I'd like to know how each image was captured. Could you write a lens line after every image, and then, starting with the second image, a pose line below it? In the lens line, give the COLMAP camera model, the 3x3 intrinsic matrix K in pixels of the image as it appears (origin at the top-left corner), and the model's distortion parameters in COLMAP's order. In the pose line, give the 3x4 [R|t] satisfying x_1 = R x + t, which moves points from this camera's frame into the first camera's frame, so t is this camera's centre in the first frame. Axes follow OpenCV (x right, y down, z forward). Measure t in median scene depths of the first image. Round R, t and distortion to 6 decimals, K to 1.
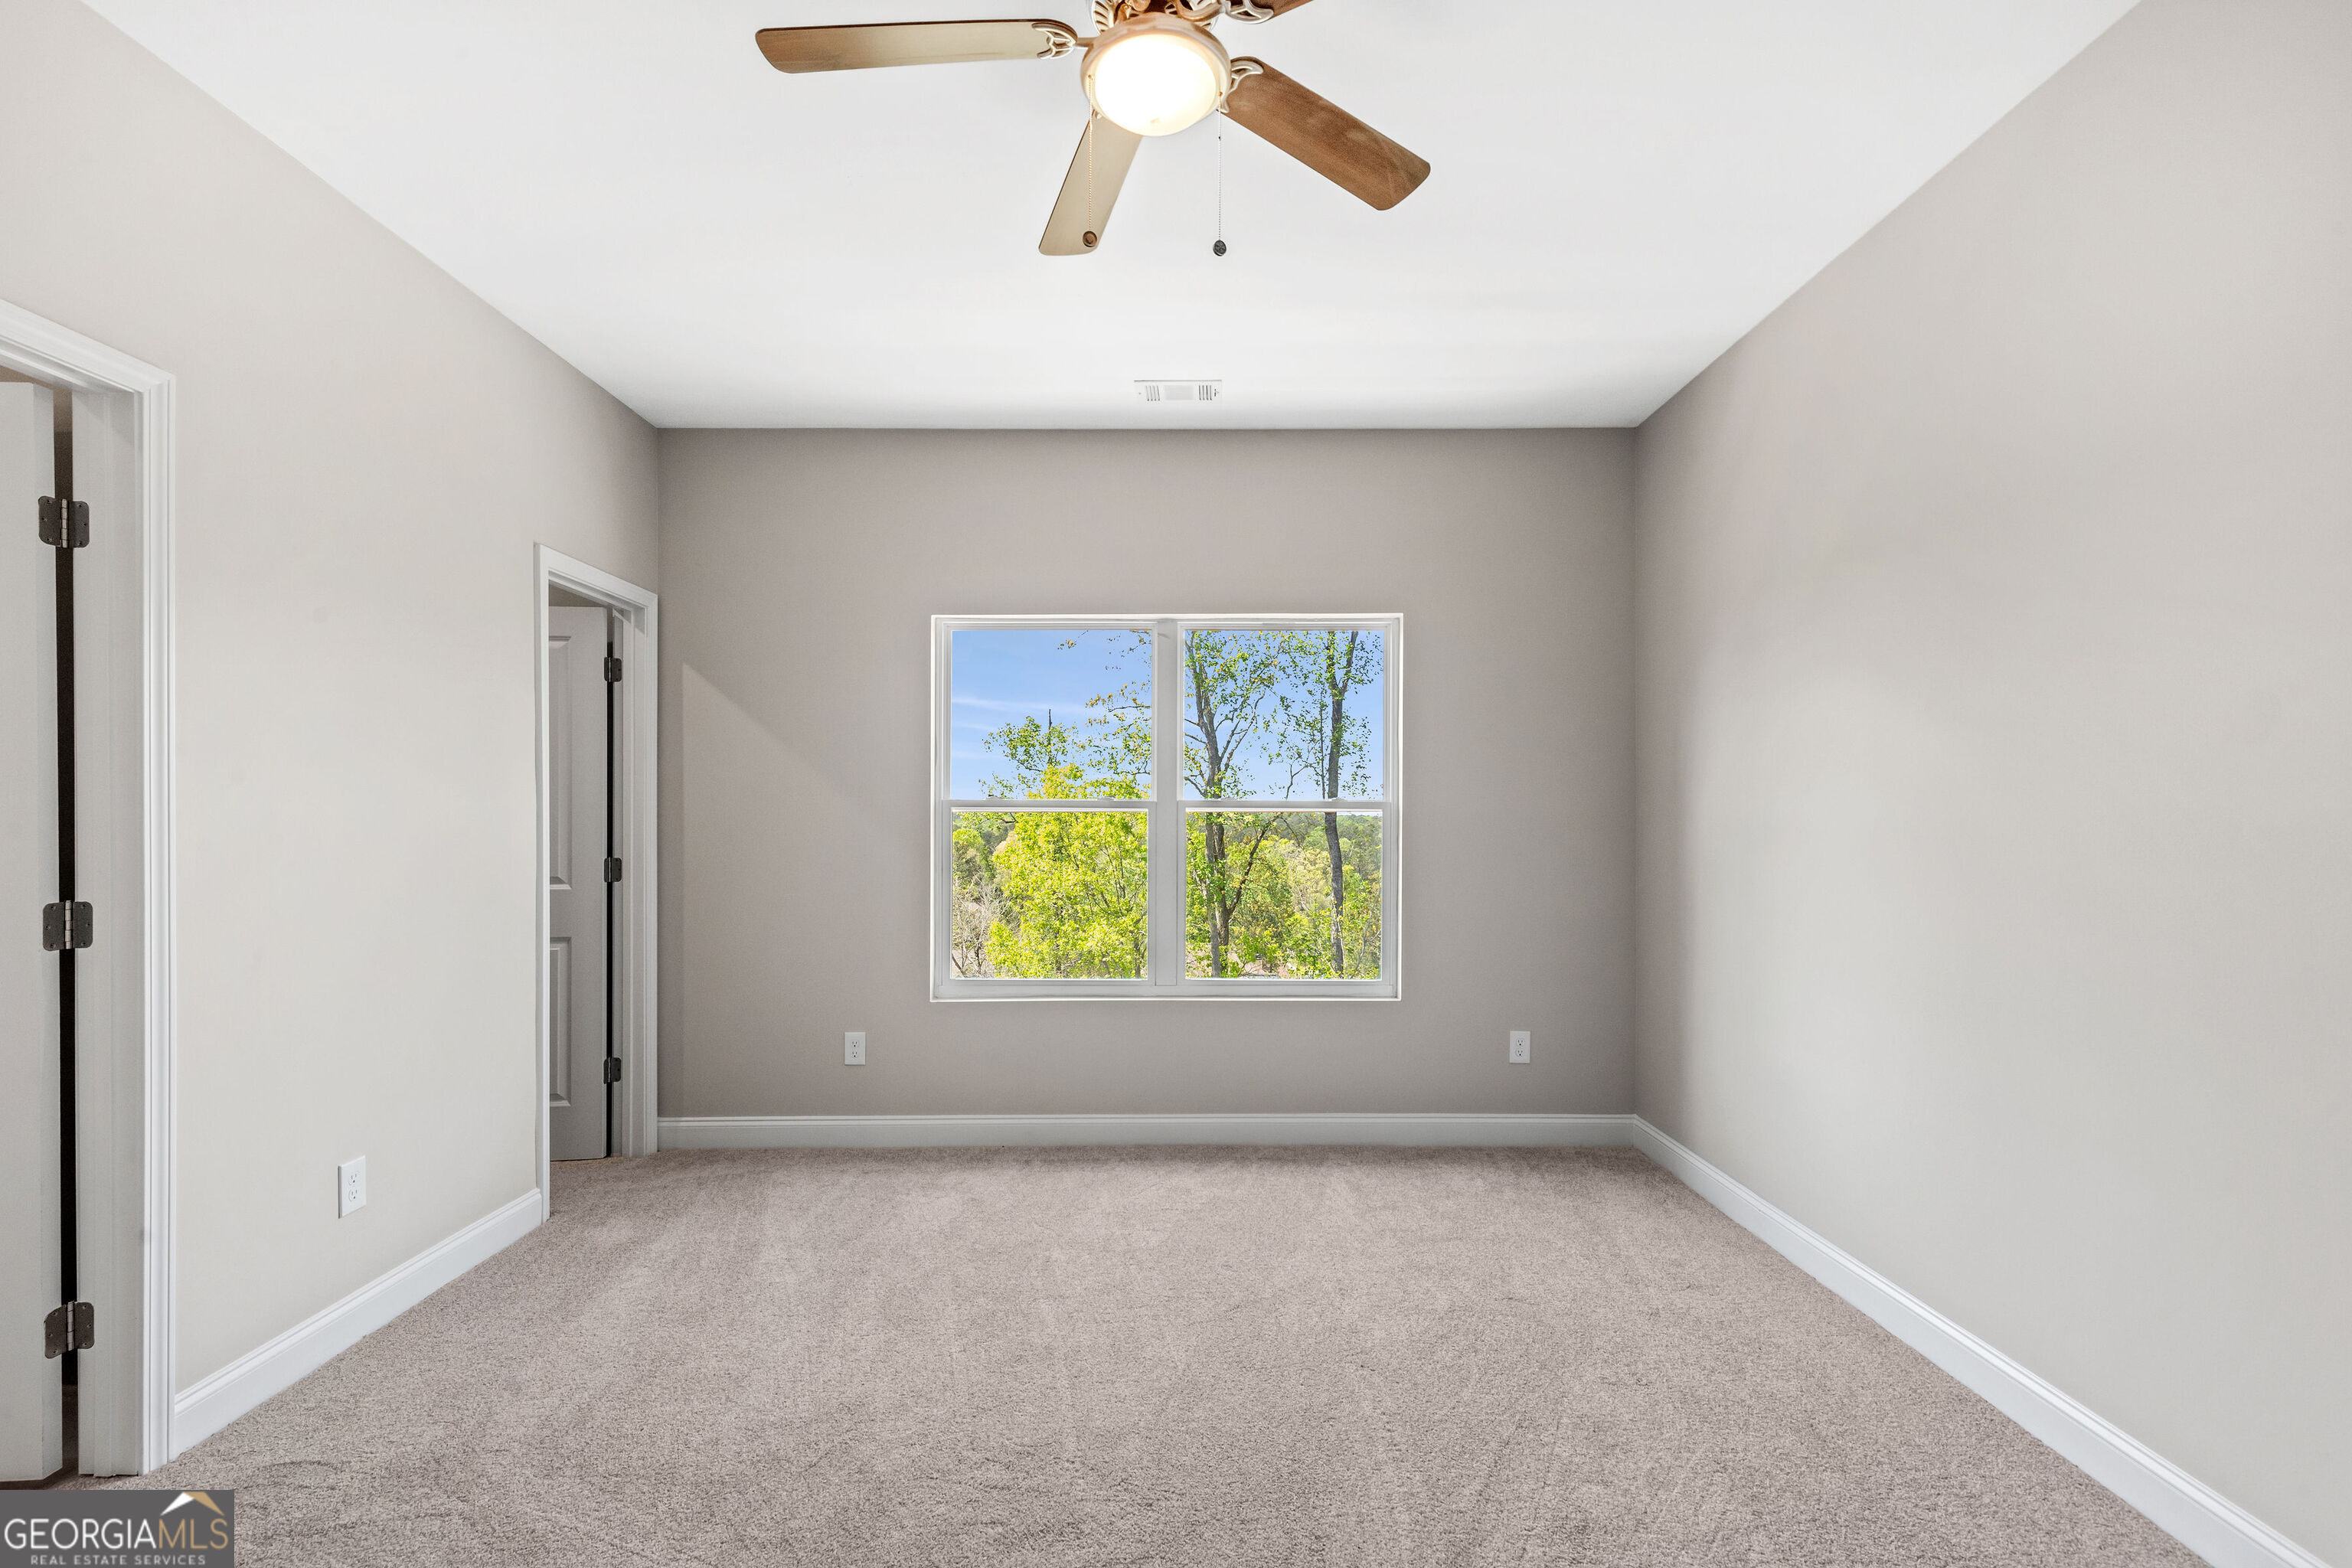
lens RADIAL K [[1079.8, 0, 1179.2], [0, 1079.8, 816.8], [0, 0, 1]] dist [0.027331, -0.009081]
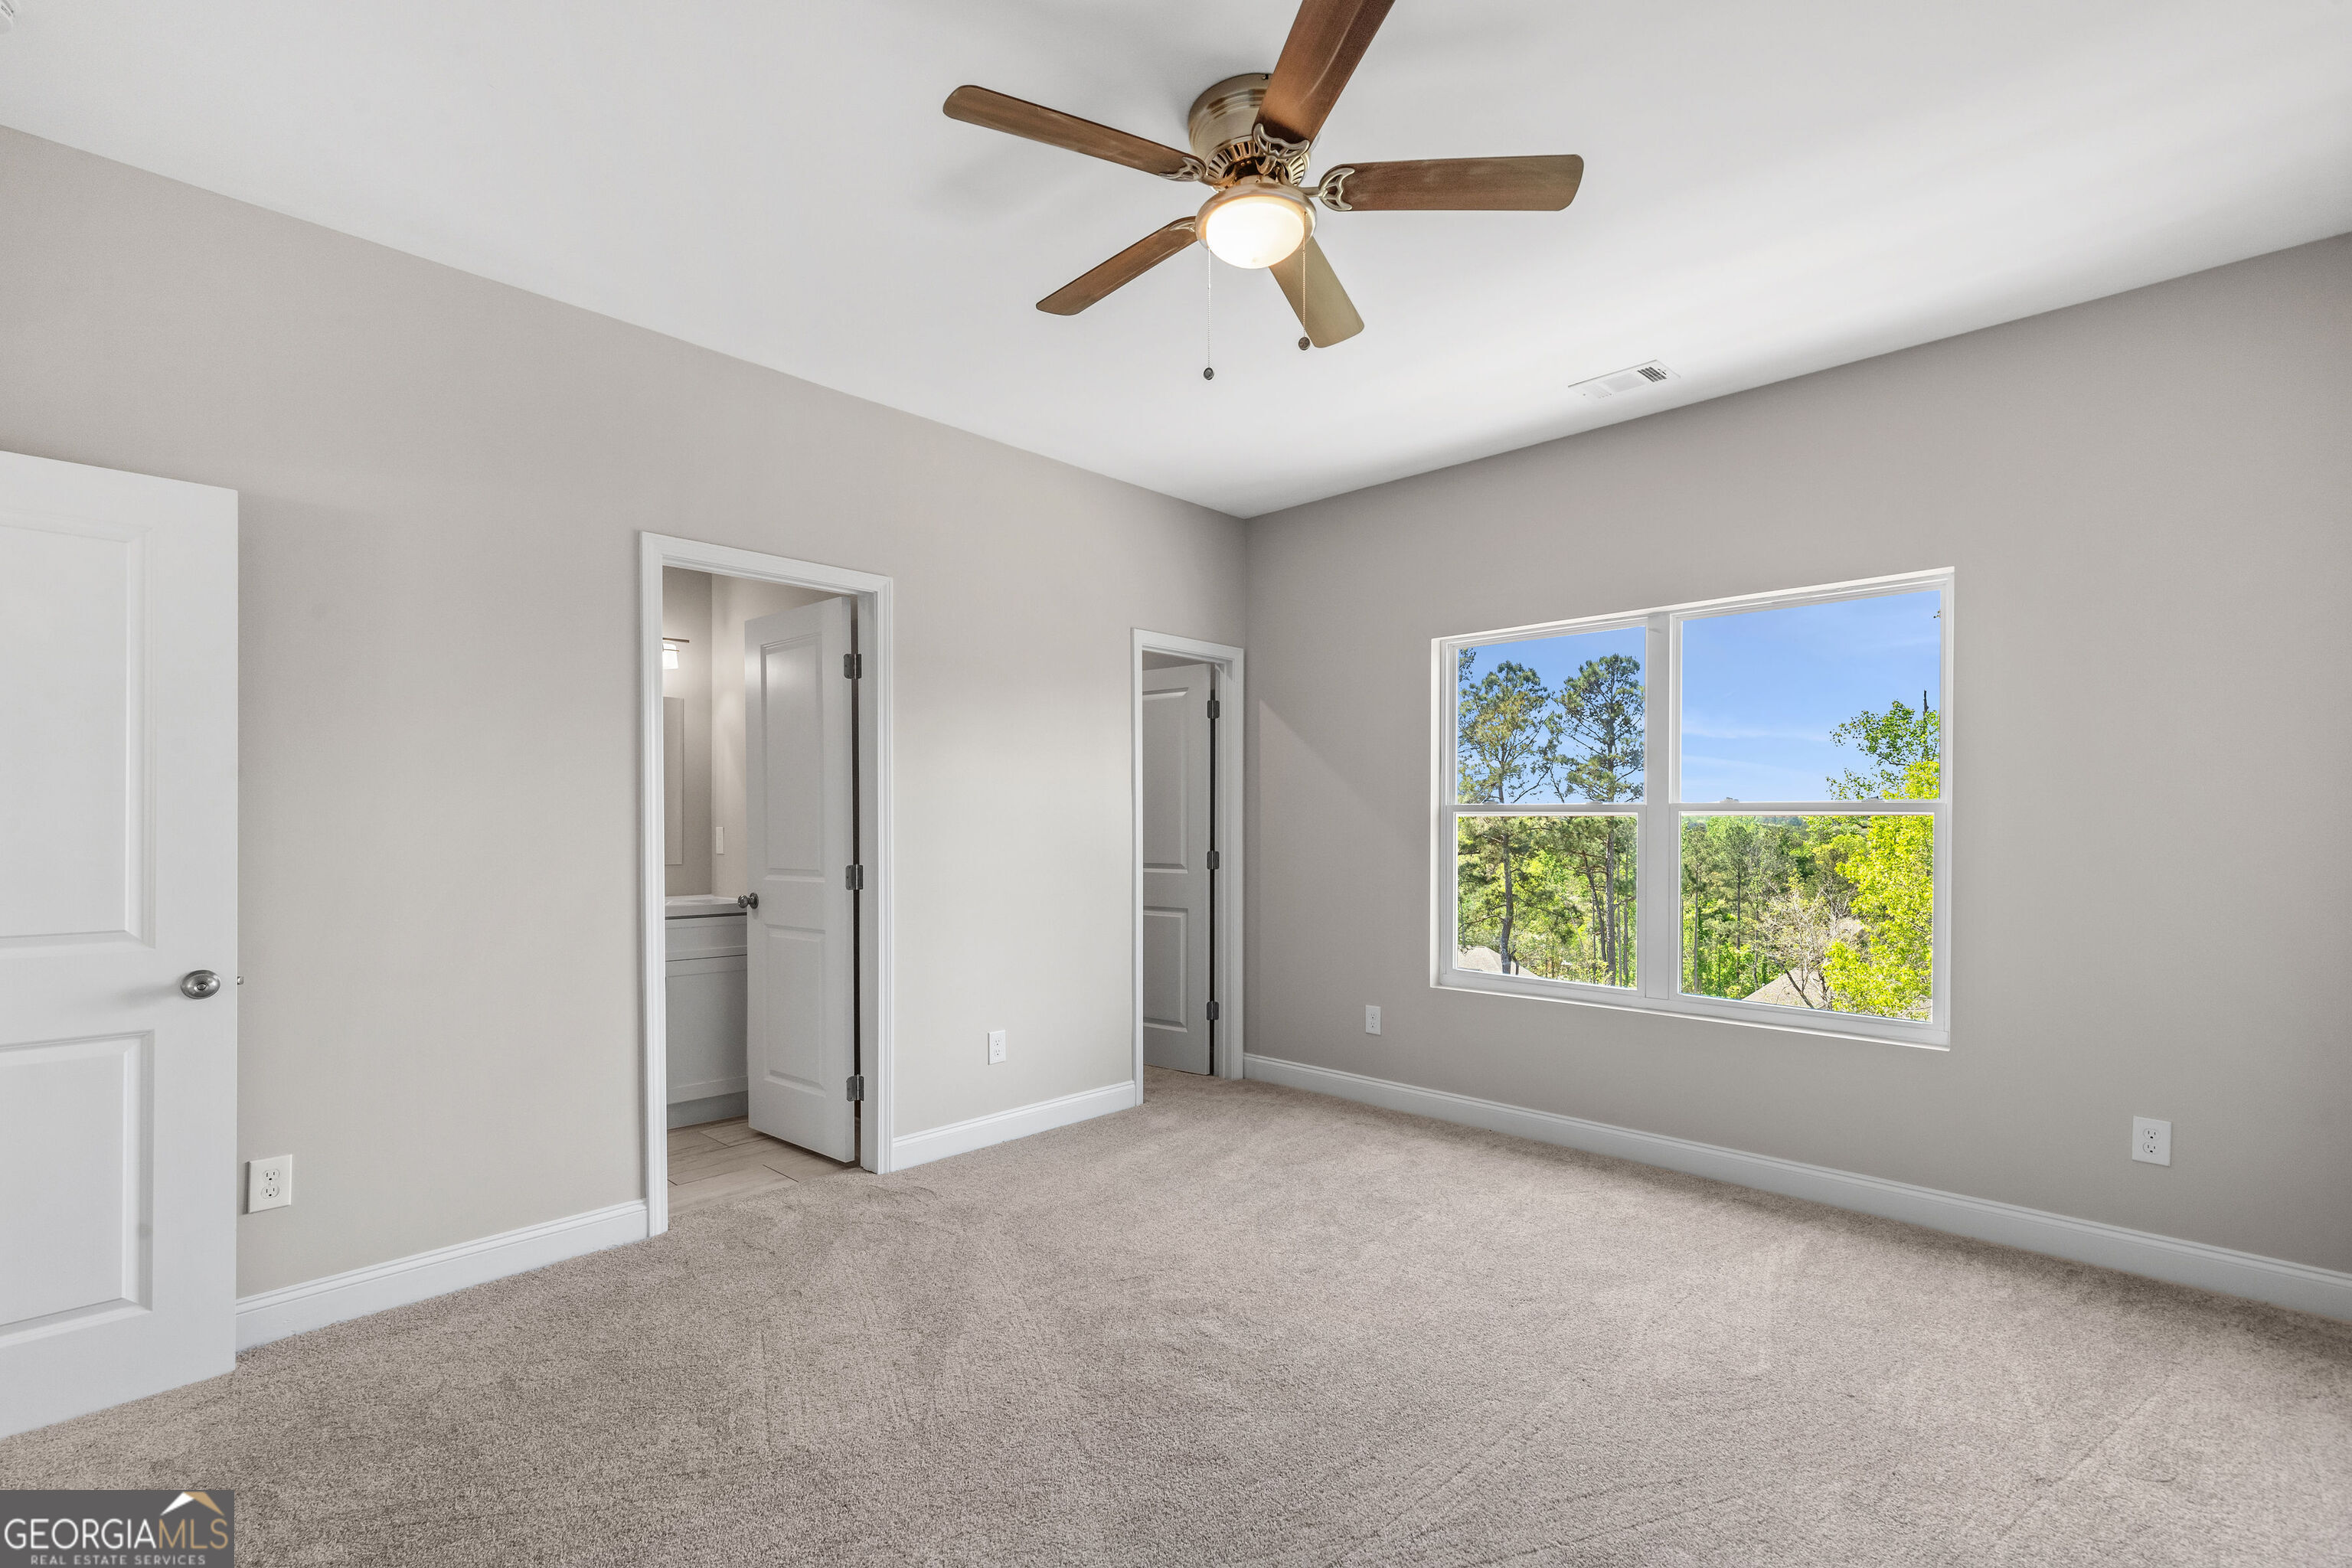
lens RADIAL K [[1077.4, 0, 1175.7], [0, 1077.4, 824.0], [0, 0, 1]] dist [0.022160, -0.000698]
pose [[0.716320, 0.003113, -0.697765, 0.375910], [-0.000908, 0.999993, 0.003529, -0.000210], [0.697771, -0.001895, 0.716318, 0.025221]]
